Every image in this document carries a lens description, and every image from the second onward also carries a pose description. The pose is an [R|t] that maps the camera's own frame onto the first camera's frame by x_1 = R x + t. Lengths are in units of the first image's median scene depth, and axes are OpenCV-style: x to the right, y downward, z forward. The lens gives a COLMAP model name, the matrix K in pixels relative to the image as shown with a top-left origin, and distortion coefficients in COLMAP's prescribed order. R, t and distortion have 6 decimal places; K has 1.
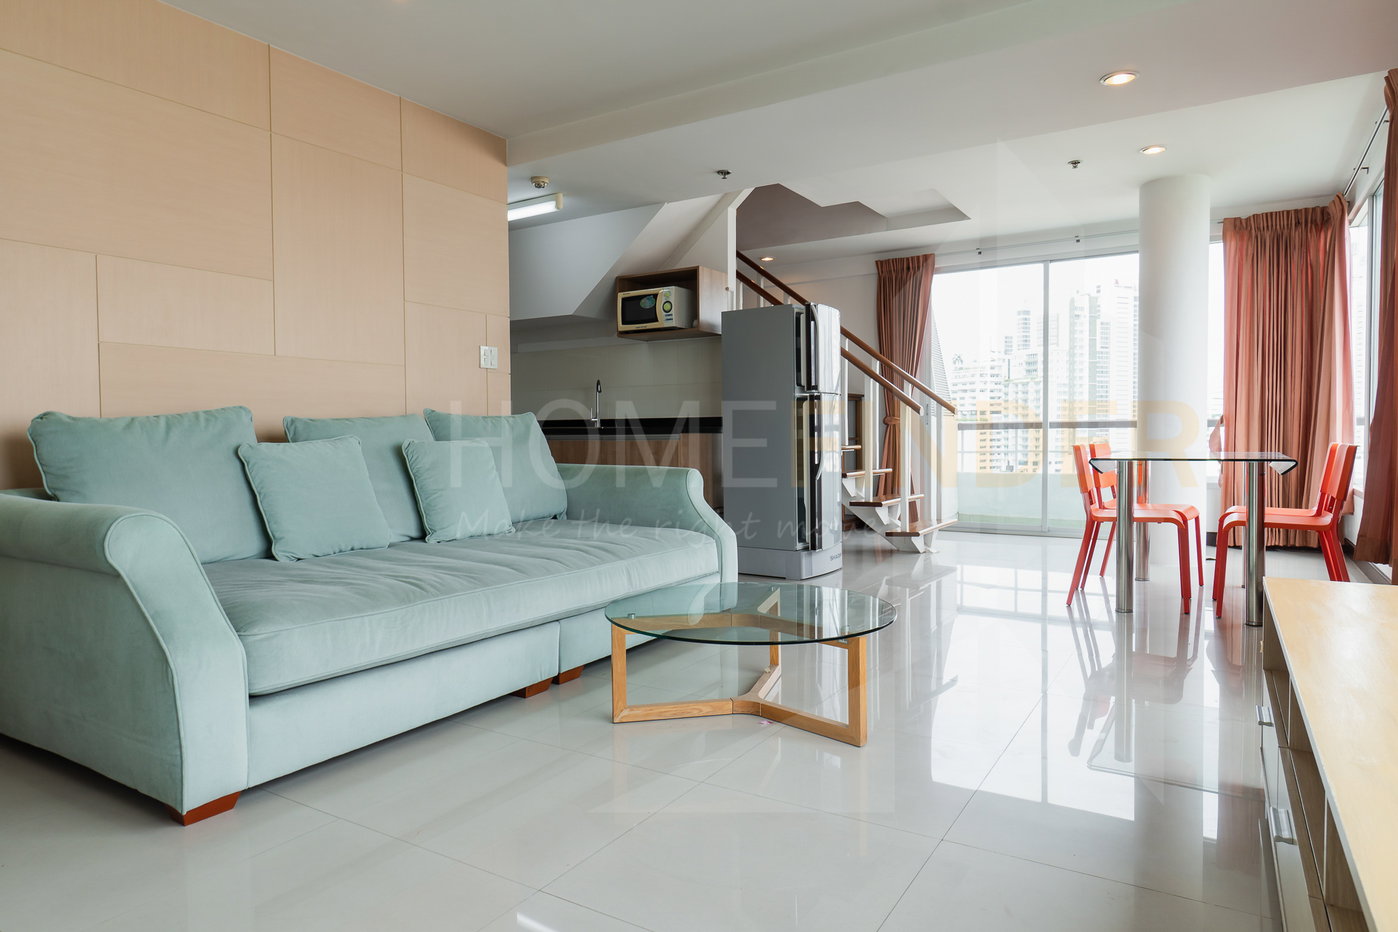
lens RADIAL K [[841.1, 0, 696.5], [0, 841.1, 465.3], [0, 0, 1]] dist [-0.007461, -0.002796]
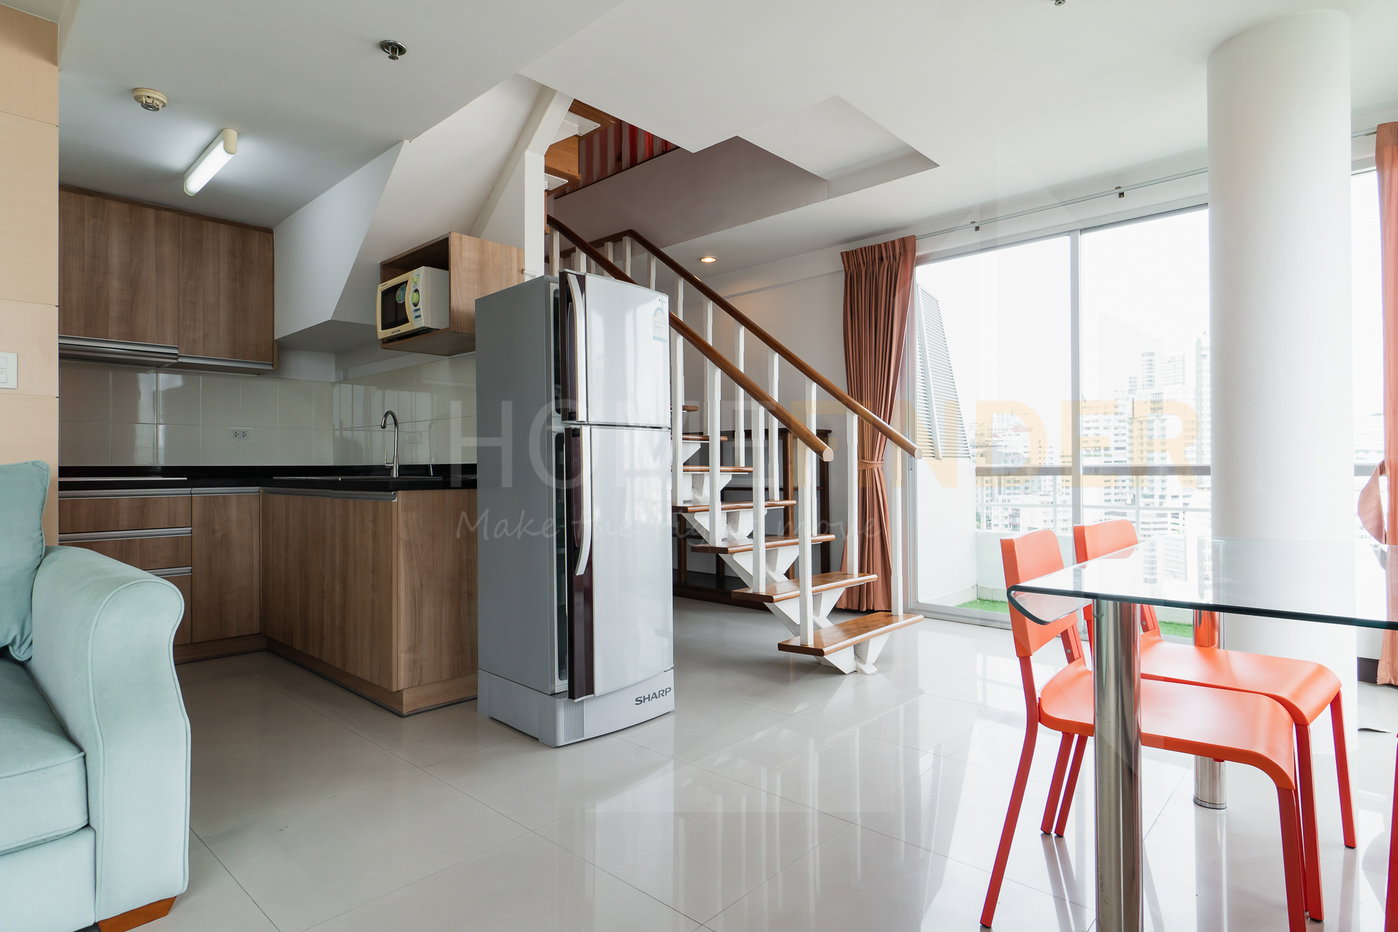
lens RADIAL K [[729.7, 0, 702.1], [0, 729.7, 463.9], [0, 0, 1]] dist [0.008316, -0.002145]
pose [[0.984205, 0.001683, -0.177026, 0.226124], [-0.009218, 0.999086, -0.041749, -0.027917], [0.176794, 0.042721, 0.983320, 0.373423]]
